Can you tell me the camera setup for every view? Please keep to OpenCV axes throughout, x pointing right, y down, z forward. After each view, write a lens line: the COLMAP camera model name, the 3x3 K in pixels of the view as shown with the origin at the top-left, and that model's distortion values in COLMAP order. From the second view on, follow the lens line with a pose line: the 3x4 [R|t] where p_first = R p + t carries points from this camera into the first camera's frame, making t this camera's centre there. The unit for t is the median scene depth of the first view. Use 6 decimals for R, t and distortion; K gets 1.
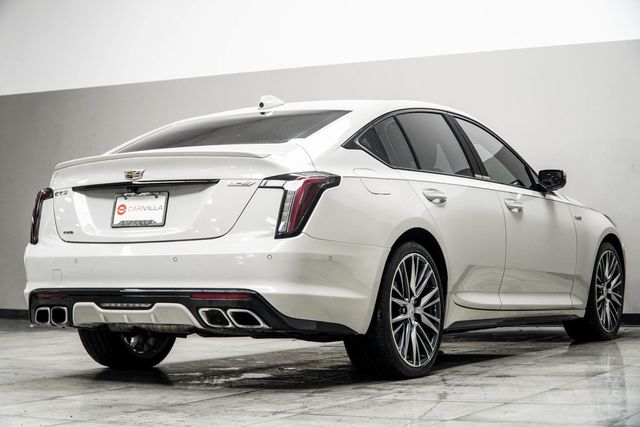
lens RADIAL K [[1304.3, 0, 320.0], [0, 1304.3, 213.5], [0, 0, 1]] dist [-0.018535, 0.002115]
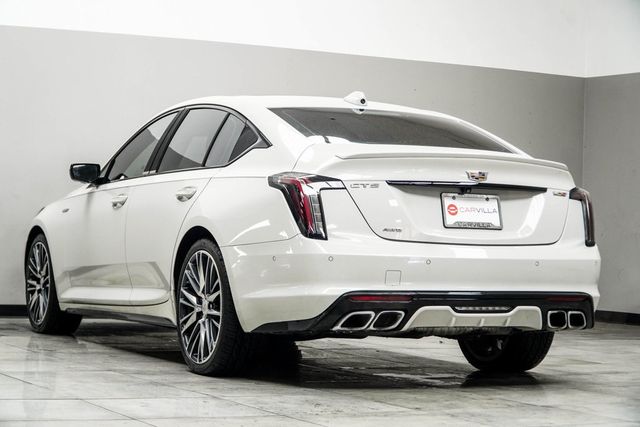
lens RADIAL K [[1461.6, 0, 320.0], [0, 1461.6, 213.5], [0, 0, 1]] dist [-0.316844, 0.145250]
pose [[0.555432, 0.048020, 0.830175, -1.120341], [-0.057381, 0.998165, -0.019346, 0.026706], [-0.829580, -0.036891, 0.557168, 0.488764]]
